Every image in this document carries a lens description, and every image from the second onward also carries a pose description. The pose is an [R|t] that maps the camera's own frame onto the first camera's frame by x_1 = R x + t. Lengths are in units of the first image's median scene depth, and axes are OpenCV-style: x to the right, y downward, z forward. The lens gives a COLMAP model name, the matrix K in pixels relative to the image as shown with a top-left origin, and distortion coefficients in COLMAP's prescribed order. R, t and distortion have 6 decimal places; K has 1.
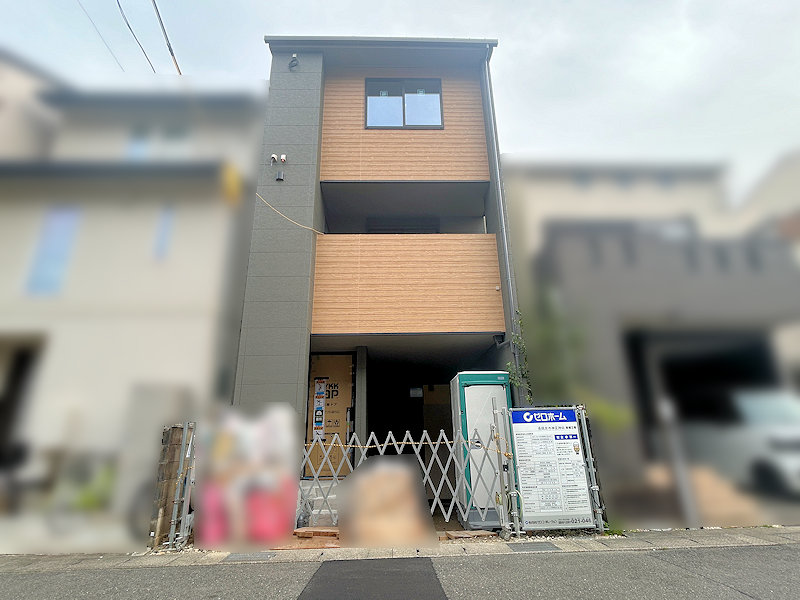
lens RADIAL K [[415.3, 0, 400.0], [0, 415.3, 300.0], [0, 0, 1]] dist [-0.003184, 0.001238]
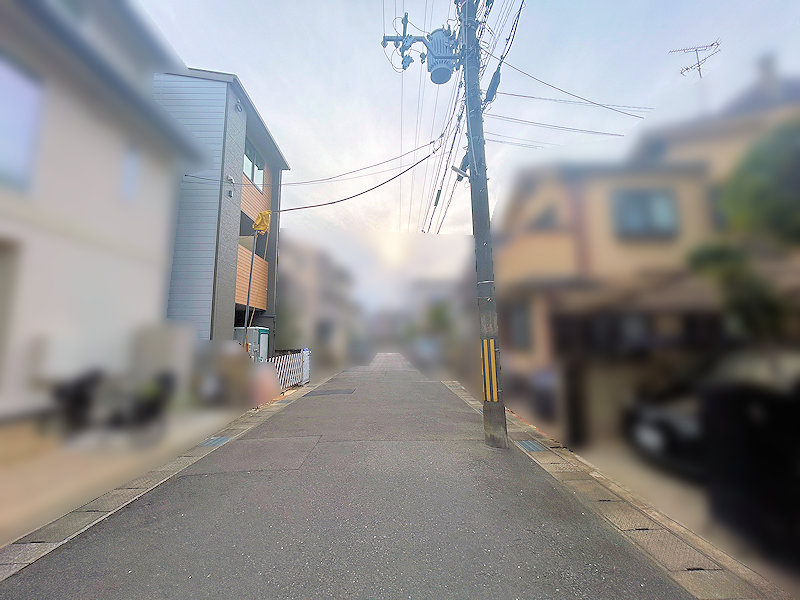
lens RADIAL K [[326.6, 0, 400.0], [0, 326.6, 300.0], [0, 0, 1]] dist [-0.001593, -0.000174]
pose [[0.021275, 0.159156, 0.987024, -1.590909], [-0.316168, 0.937652, -0.144380, 0.055294], [-0.948465, -0.308994, 0.070269, 0.233744]]
